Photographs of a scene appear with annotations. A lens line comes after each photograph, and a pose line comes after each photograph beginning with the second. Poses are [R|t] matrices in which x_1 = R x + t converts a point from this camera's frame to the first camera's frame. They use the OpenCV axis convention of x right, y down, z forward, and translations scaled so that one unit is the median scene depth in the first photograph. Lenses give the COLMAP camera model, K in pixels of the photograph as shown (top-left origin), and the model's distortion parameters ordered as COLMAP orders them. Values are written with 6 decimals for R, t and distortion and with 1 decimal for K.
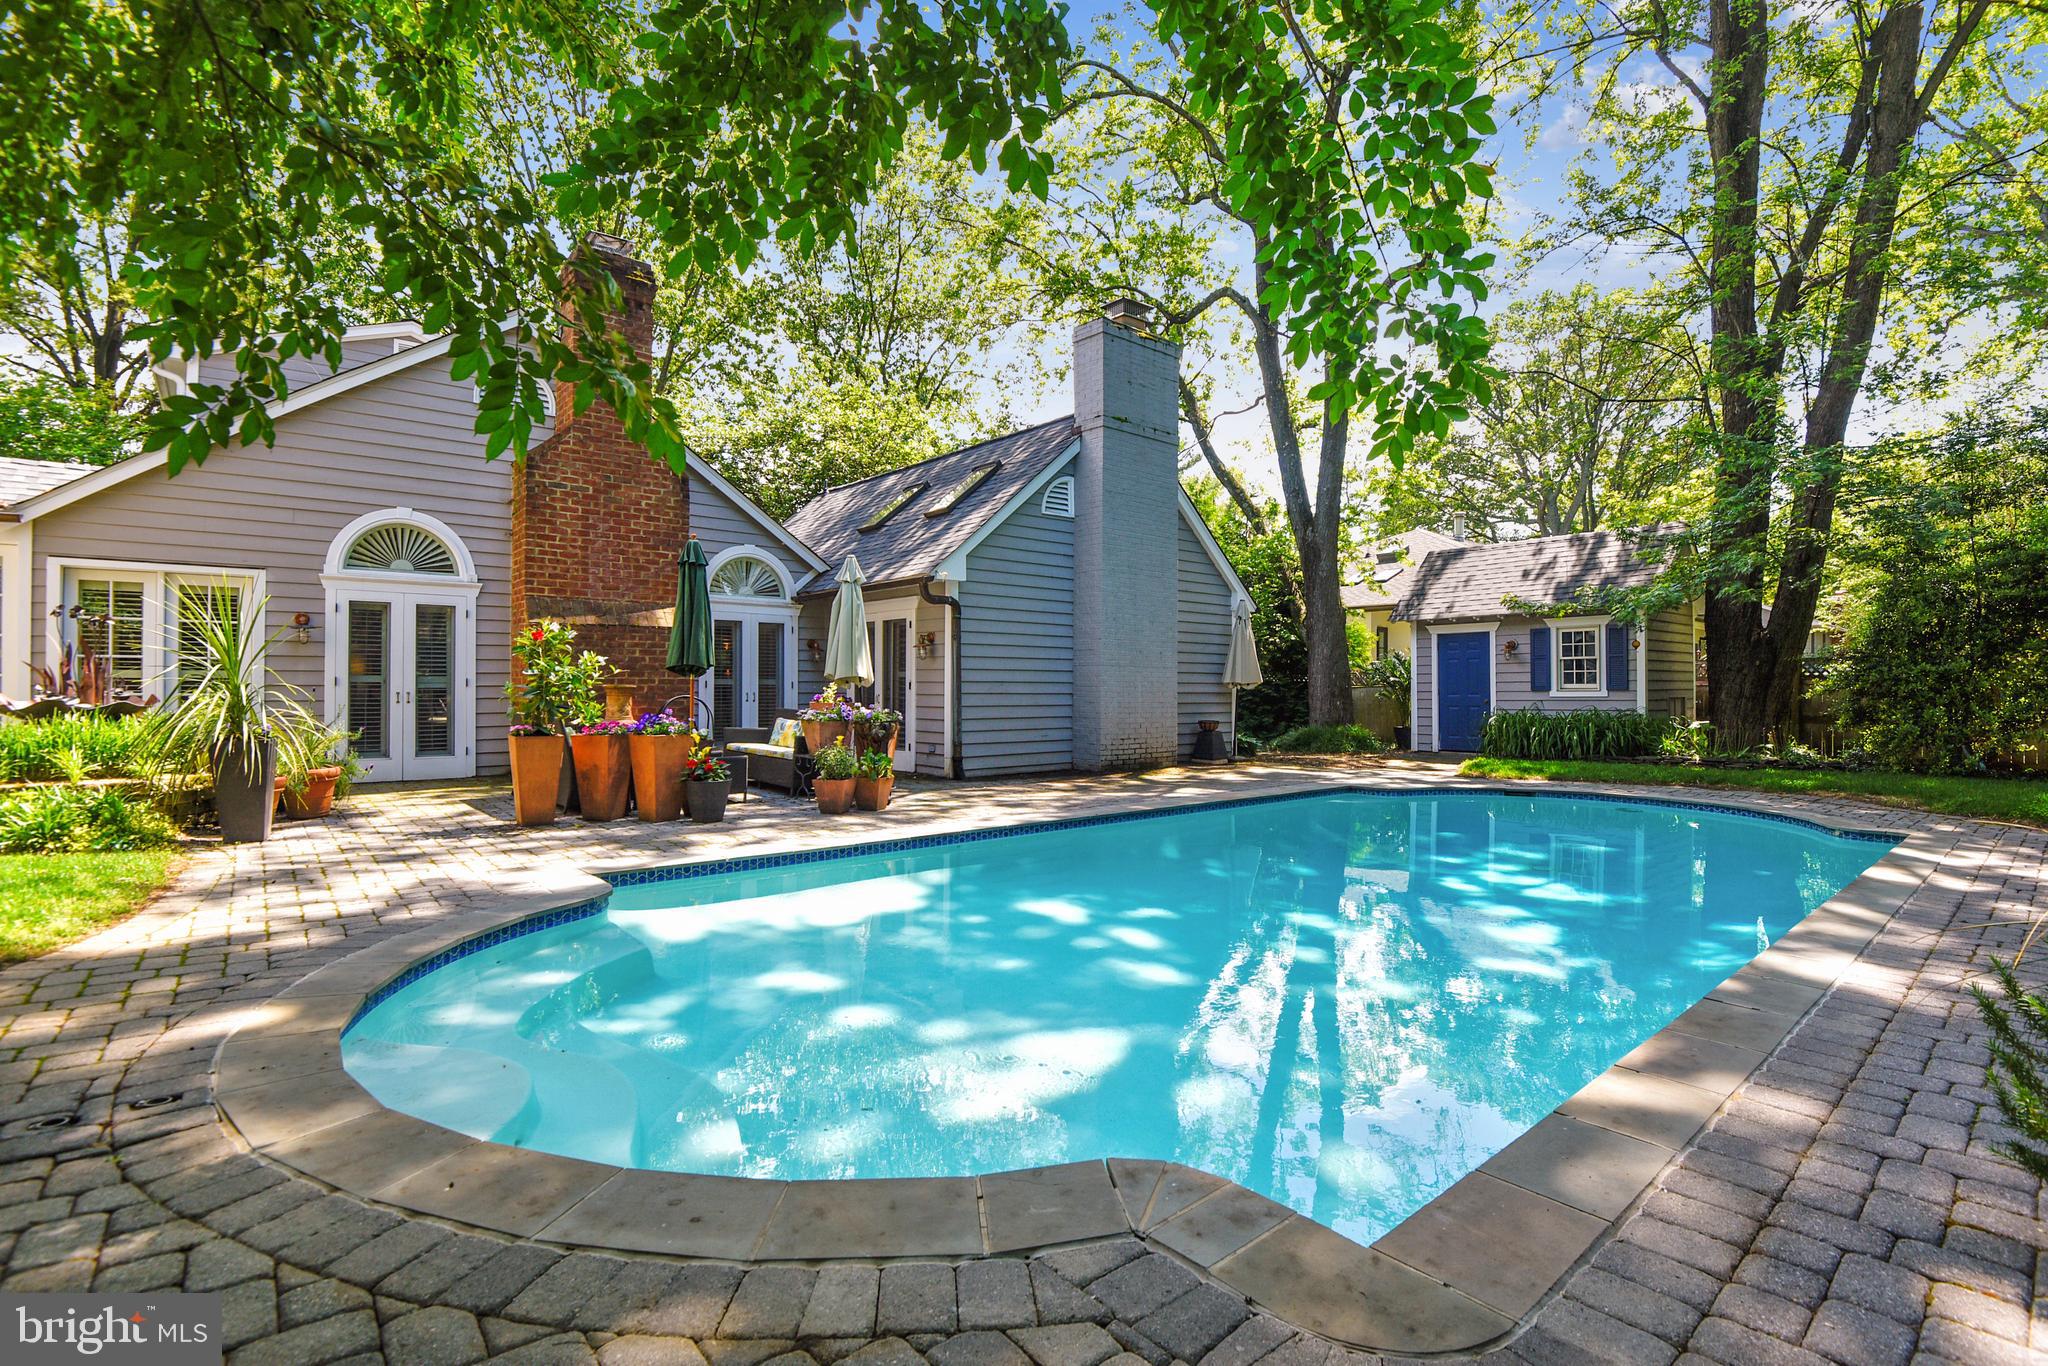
lens RADIAL K [[935.3, 0, 1077.9], [0, 935.3, 700.2], [0, 0, 1]] dist [0.001131, -0.003938]
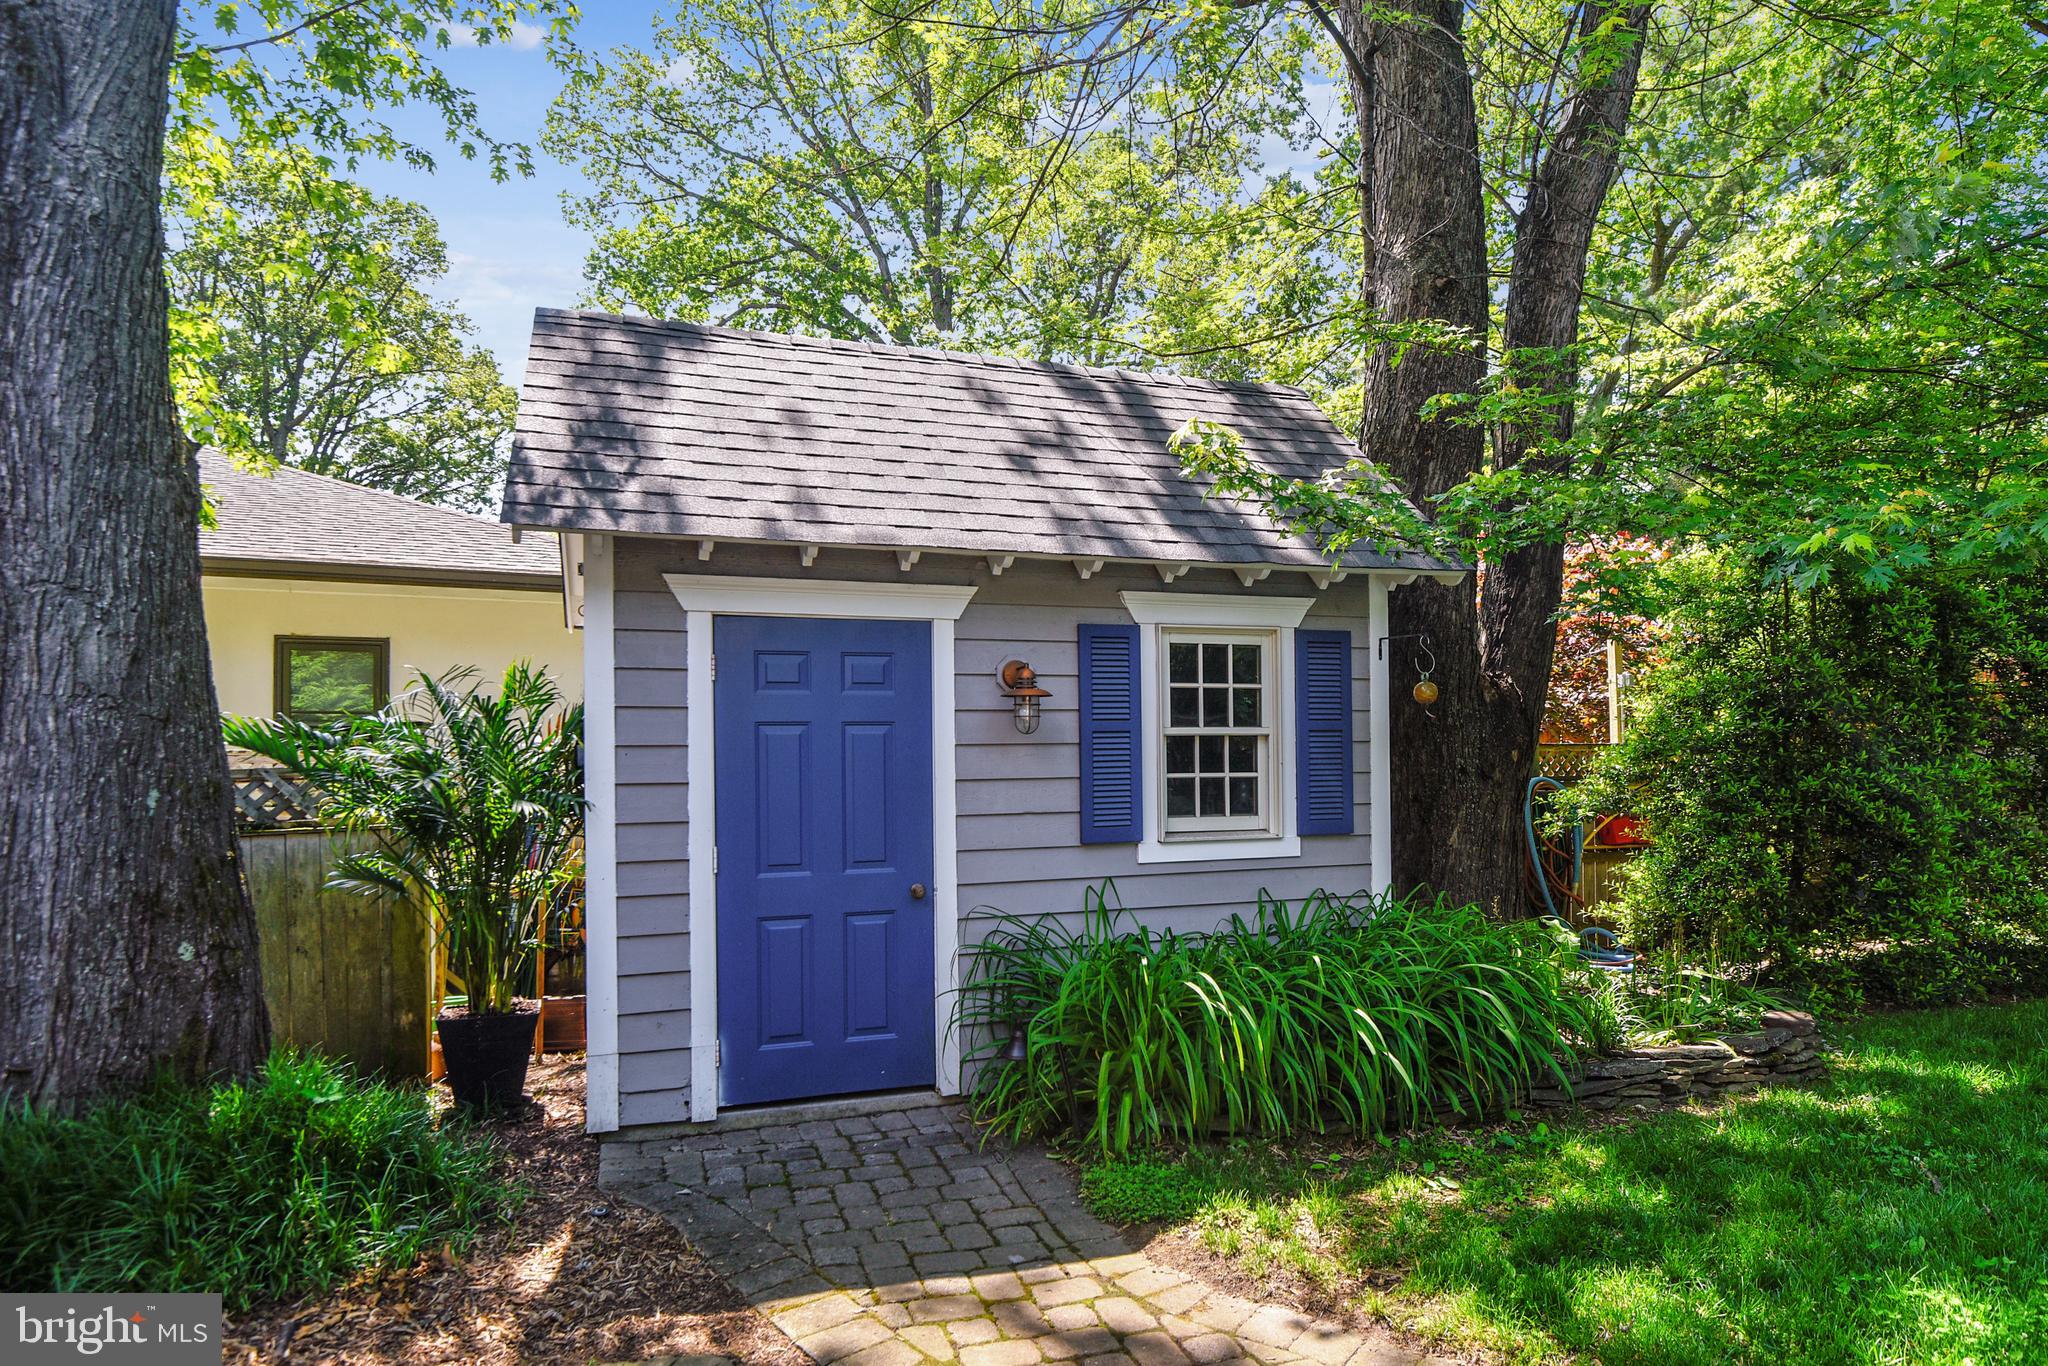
lens RADIAL K [[1102.5, 0, 1020.9], [0, 1102.5, 704.3], [0, 0, 1]] dist [-0.001485, 0.000001]
pose [[0.378468, 0.032664, 0.925038, 0.195157], [0.014079, 0.999058, -0.041038, -0.042961], [-0.925507, 0.028555, 0.377652, 0.986327]]
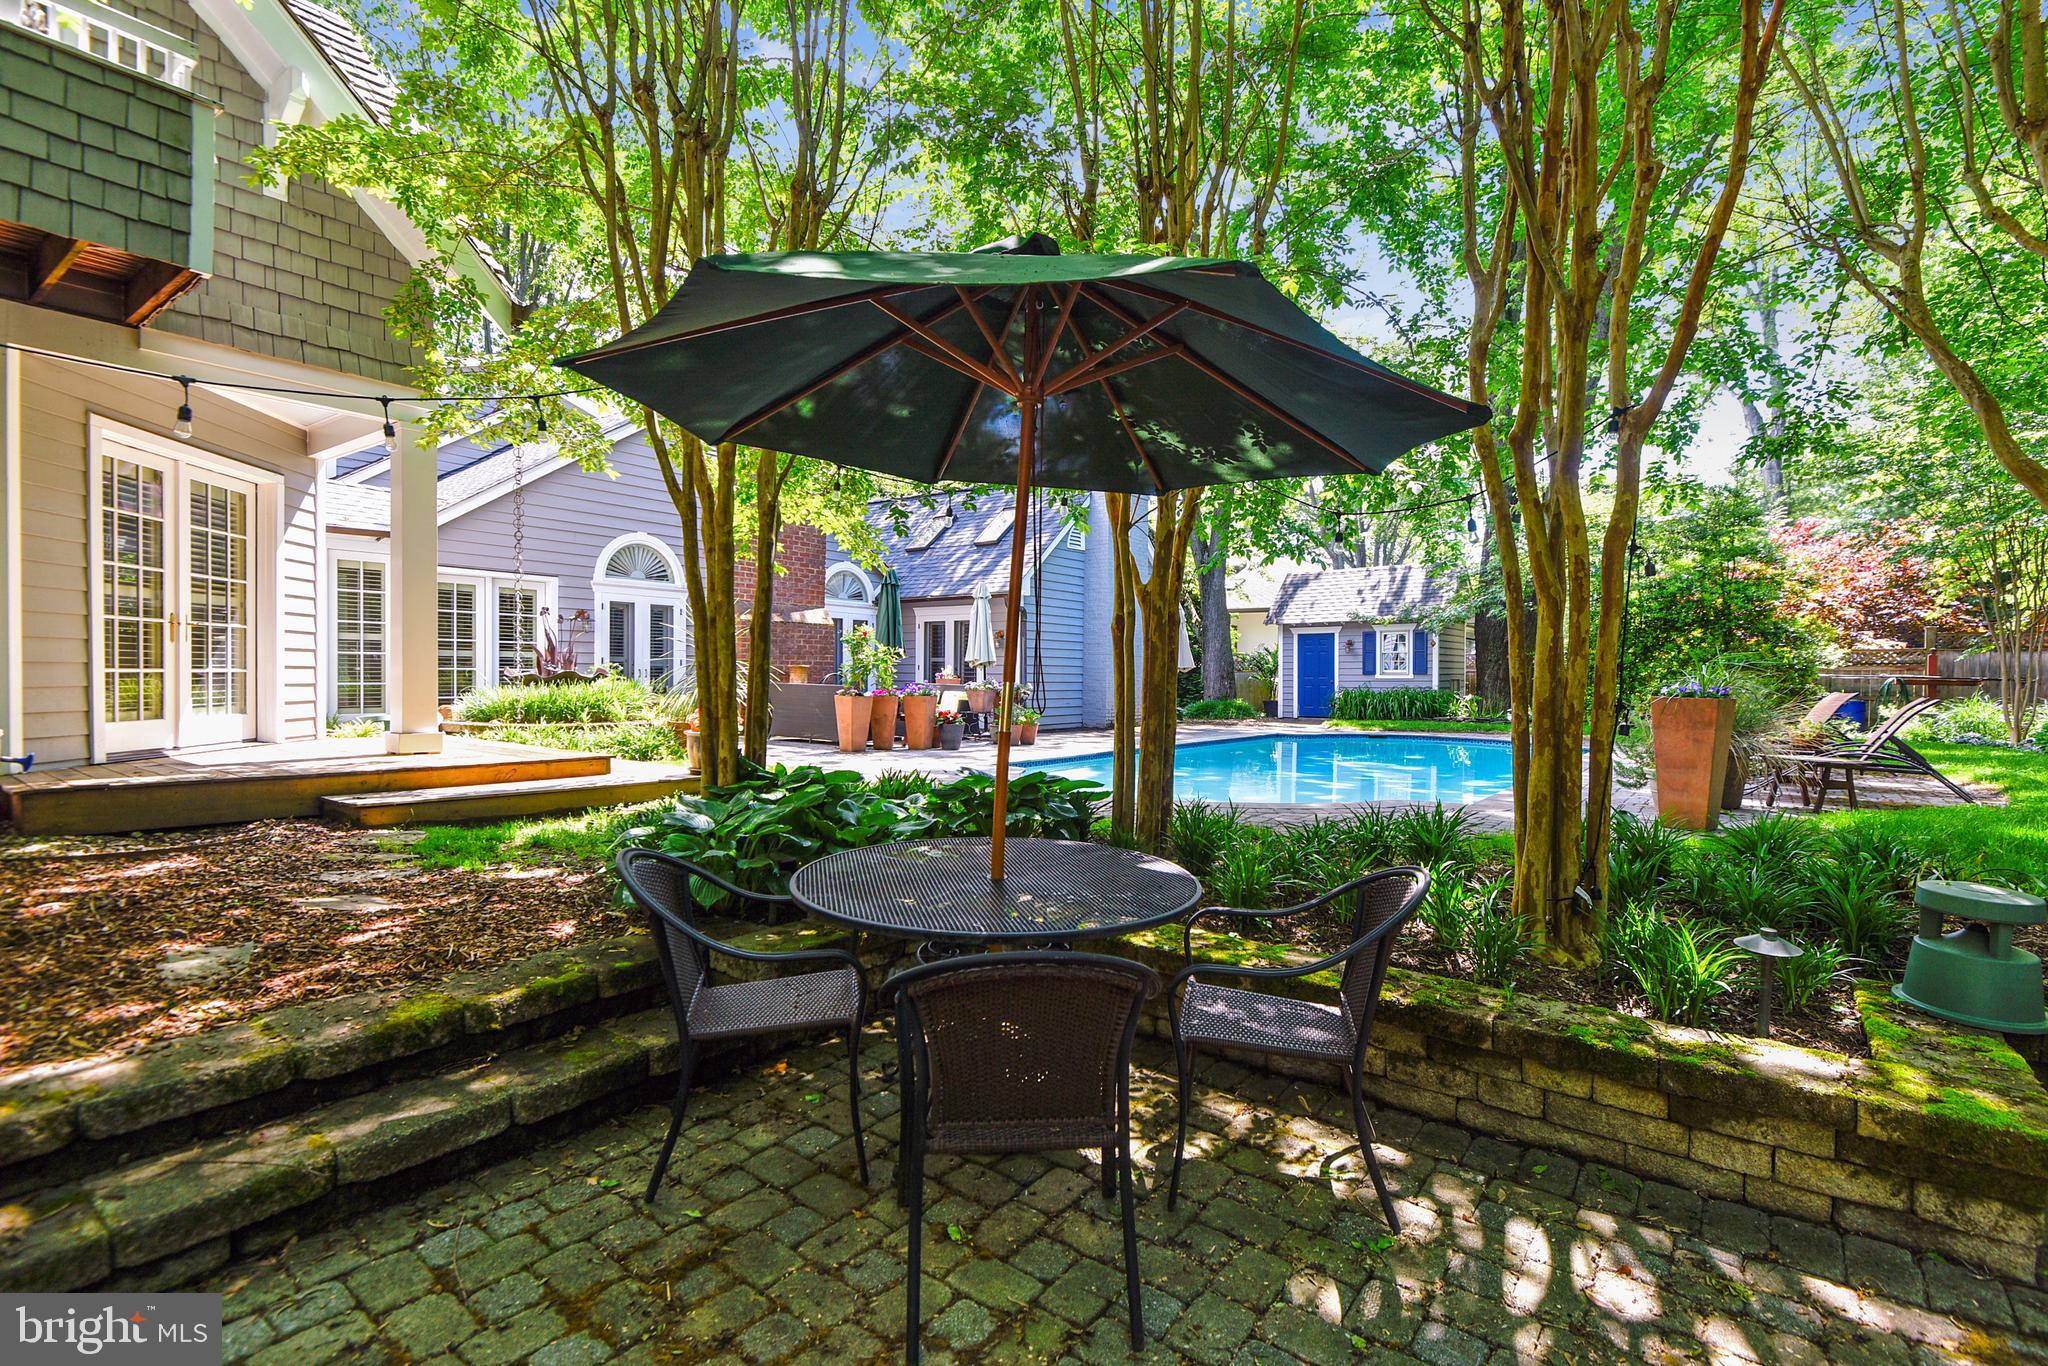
lens RADIAL K [[935.3, 0, 1061.3], [0, 935.3, 686.7], [0, 0, 1]] dist [0.001131, -0.003938]
pose [[0.974504, 0.002022, 0.224362, -0.327168], [-0.001474, 0.999996, -0.002612, 0.014693], [-0.224366, 0.002215, 0.974502, -0.340059]]
